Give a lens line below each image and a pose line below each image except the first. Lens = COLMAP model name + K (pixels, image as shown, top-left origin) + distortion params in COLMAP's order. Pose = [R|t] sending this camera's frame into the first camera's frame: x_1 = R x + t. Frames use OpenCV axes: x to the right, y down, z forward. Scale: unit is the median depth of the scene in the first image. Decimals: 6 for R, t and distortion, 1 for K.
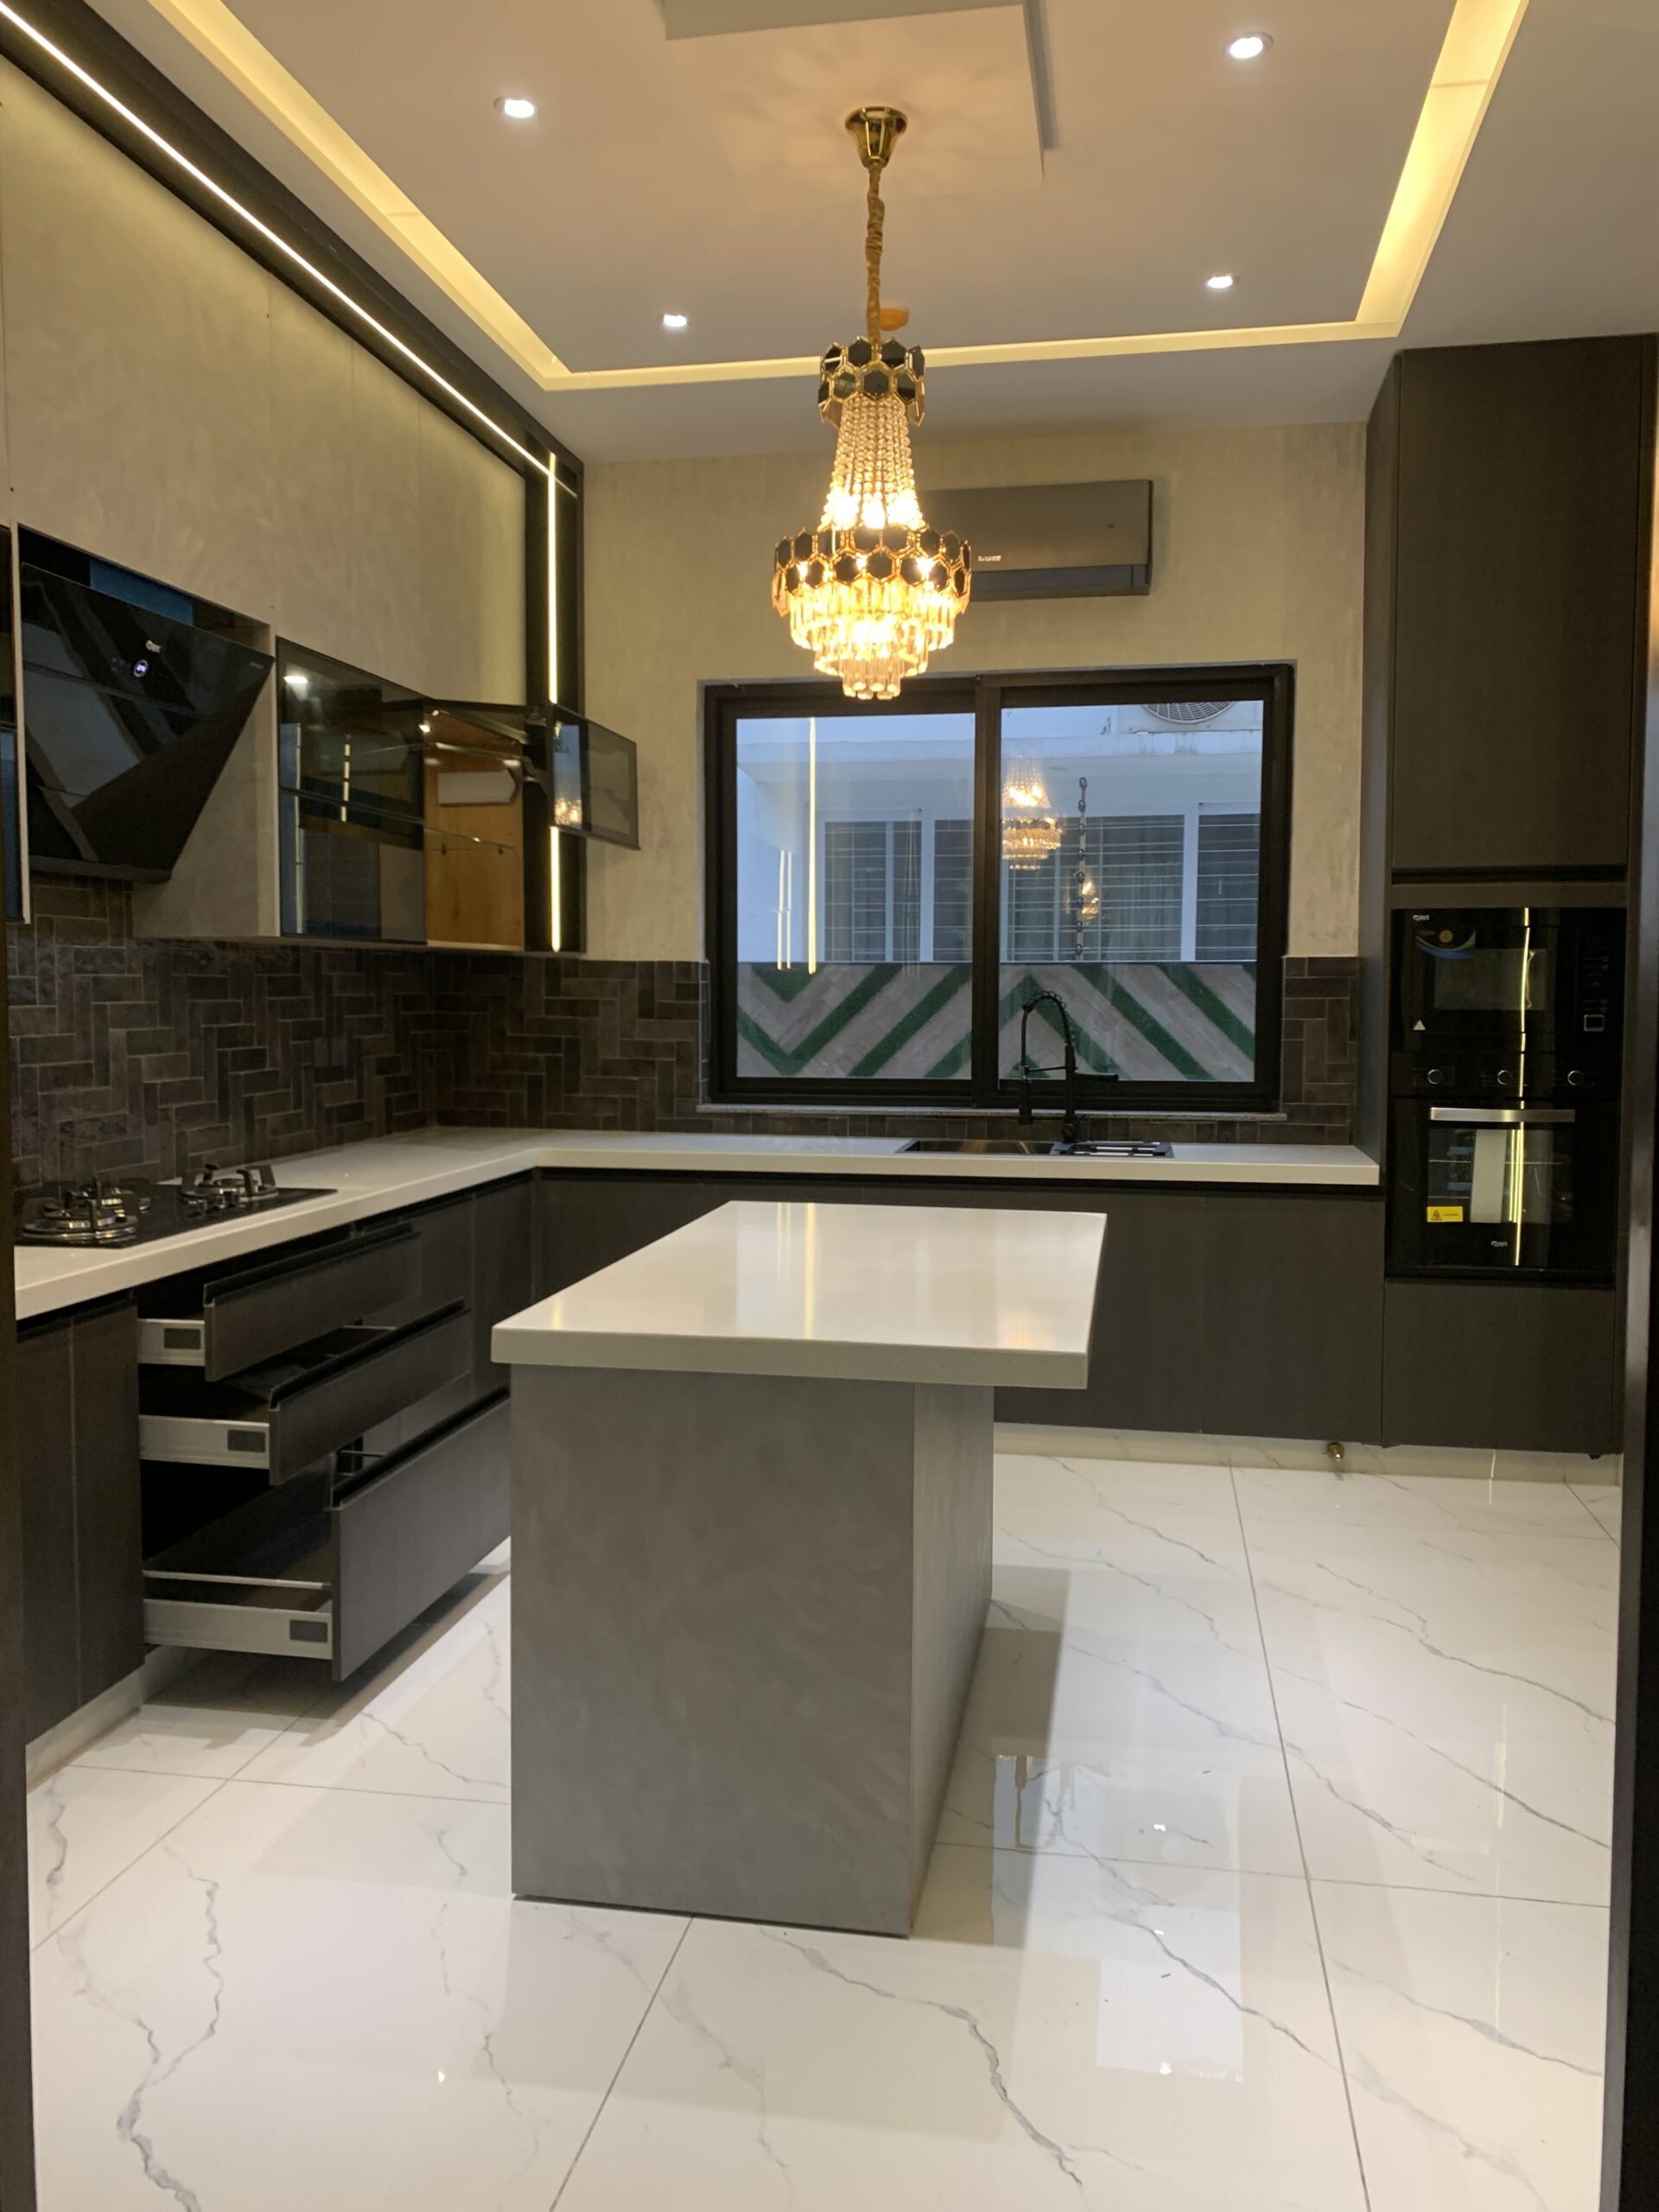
lens RADIAL K [[1647.9, 0, 829.5], [0, 1647.9, 1106.0], [0, 0, 1]] dist [-0.004889, -0.002788]
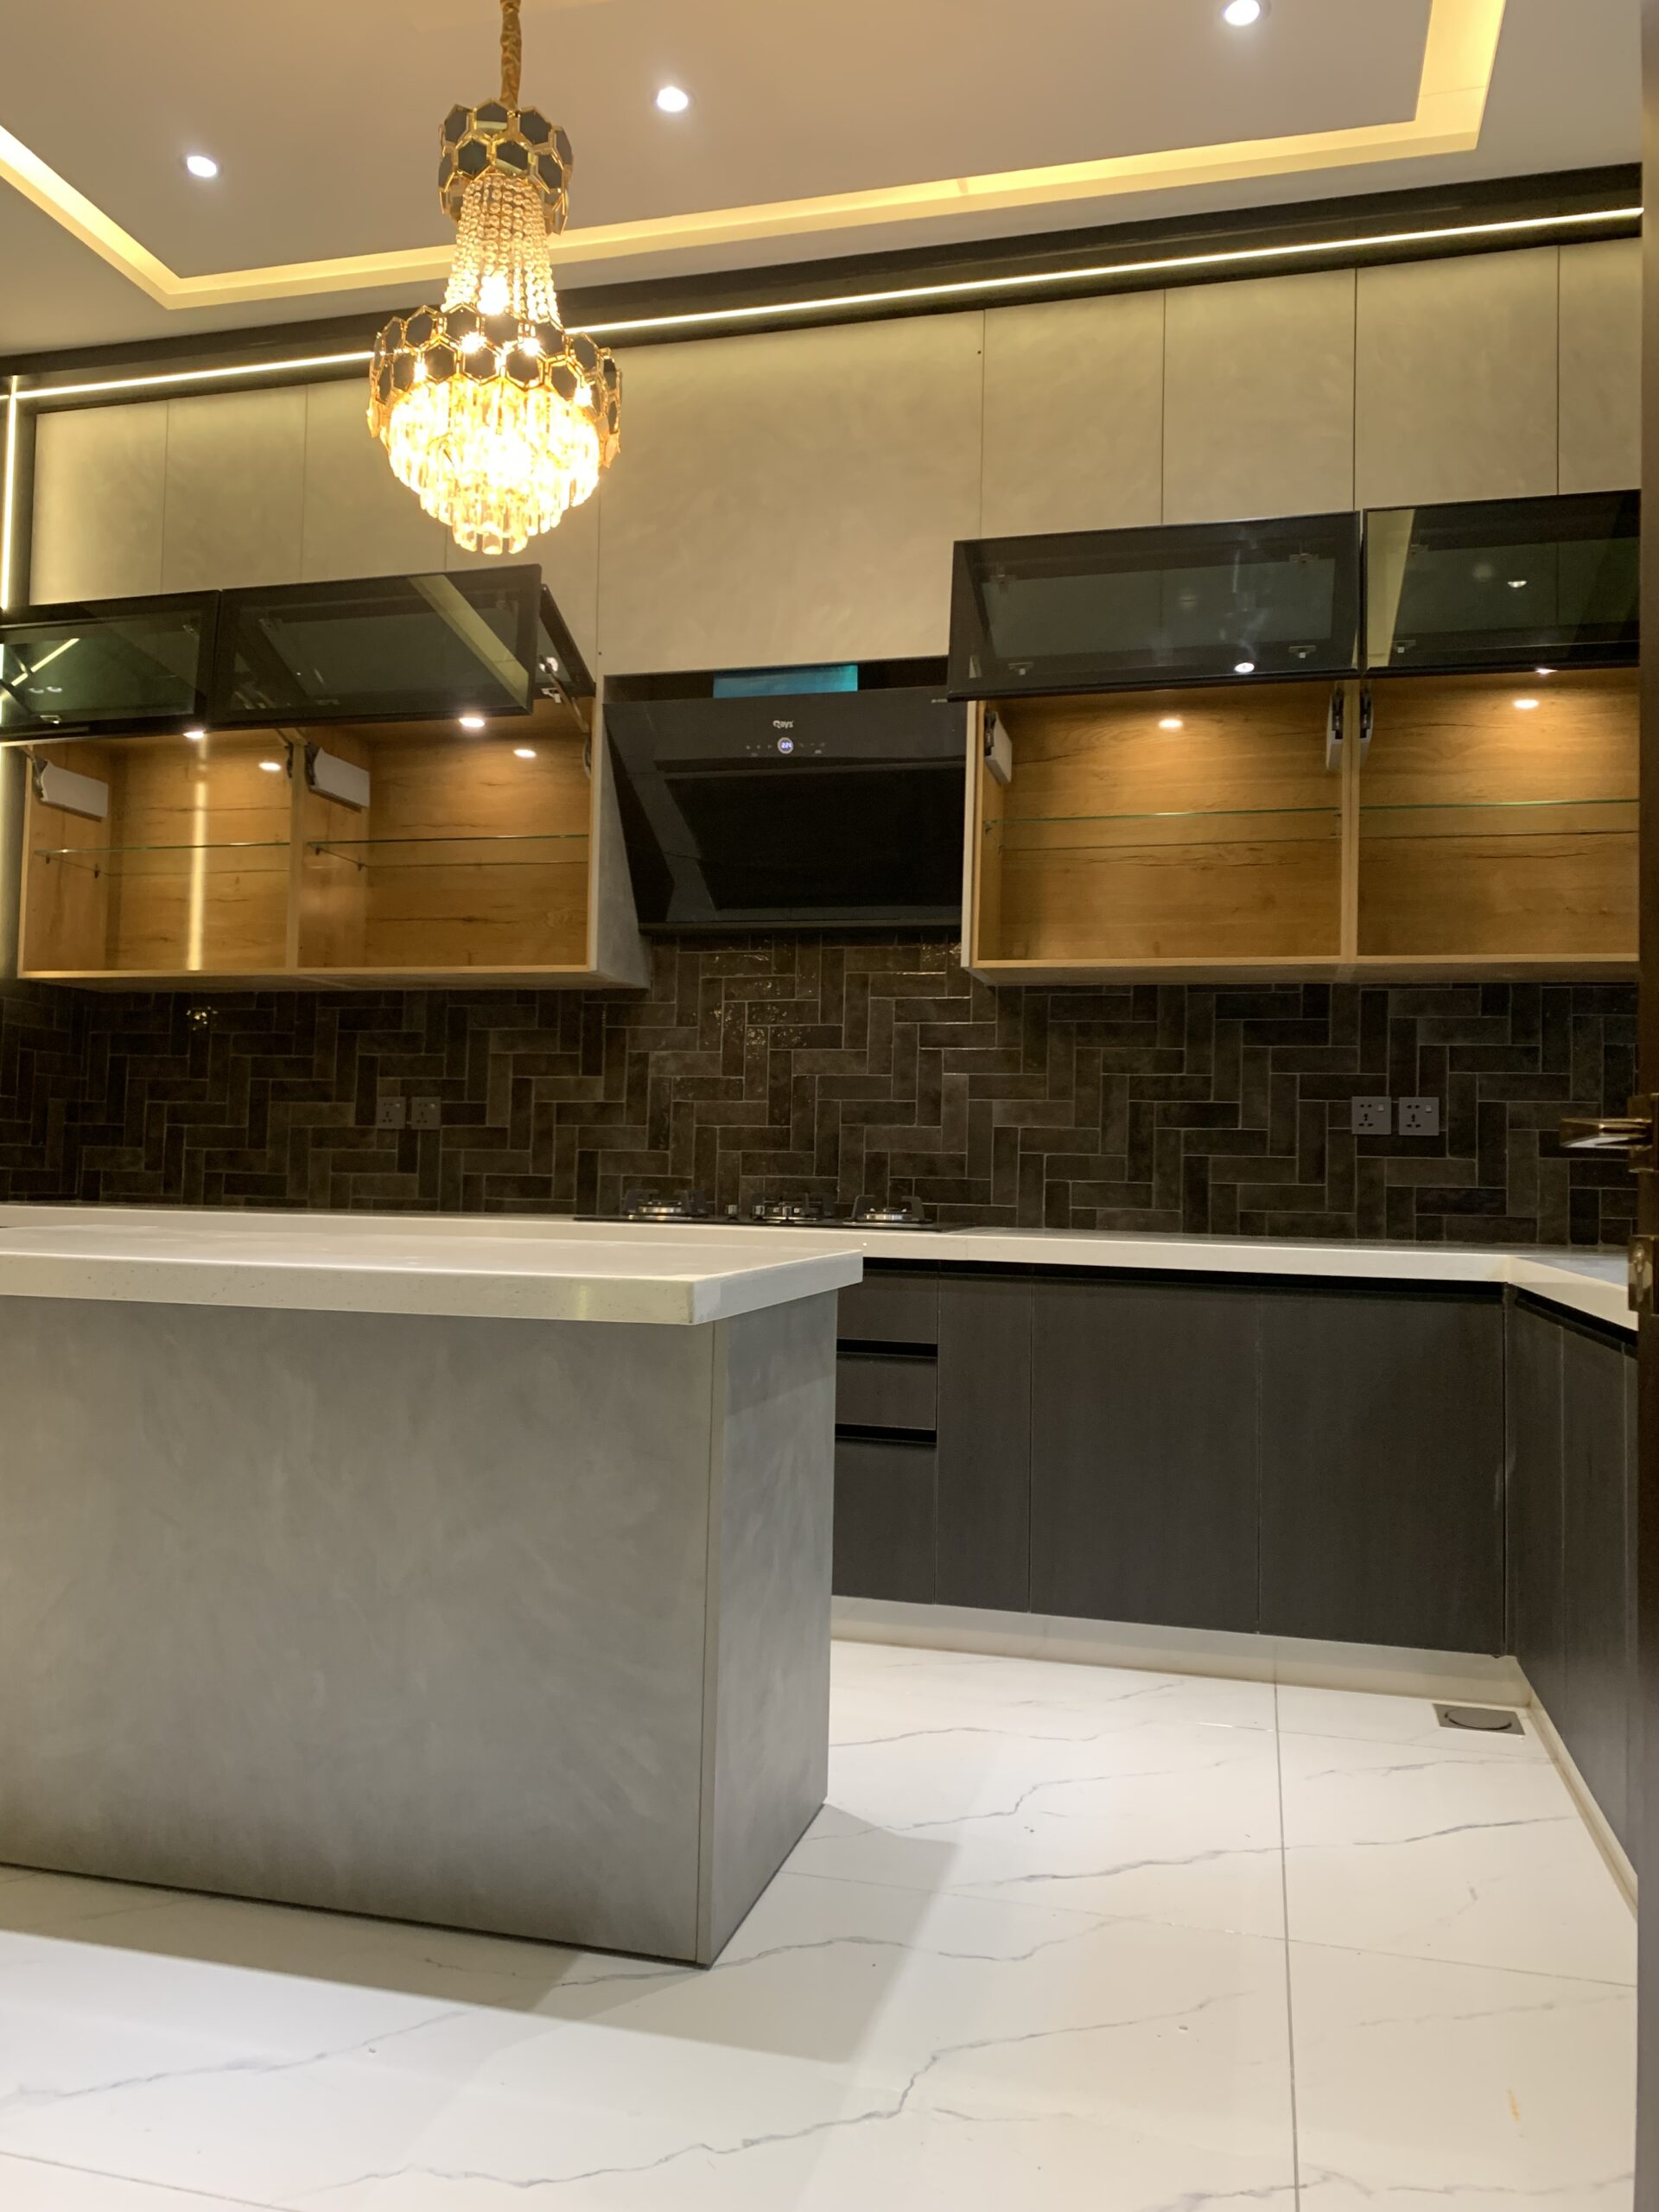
lens RADIAL K [[1647.9, 0, 829.5], [0, 1647.9, 1106.0], [0, 0, 1]] dist [-0.004889, -0.002788]
pose [[-0.070219, -0.055745, -0.995973, 0.627624], [-0.097749, 0.994017, -0.048744, 0.033929], [0.992731, 0.093933, -0.075247, 1.004026]]
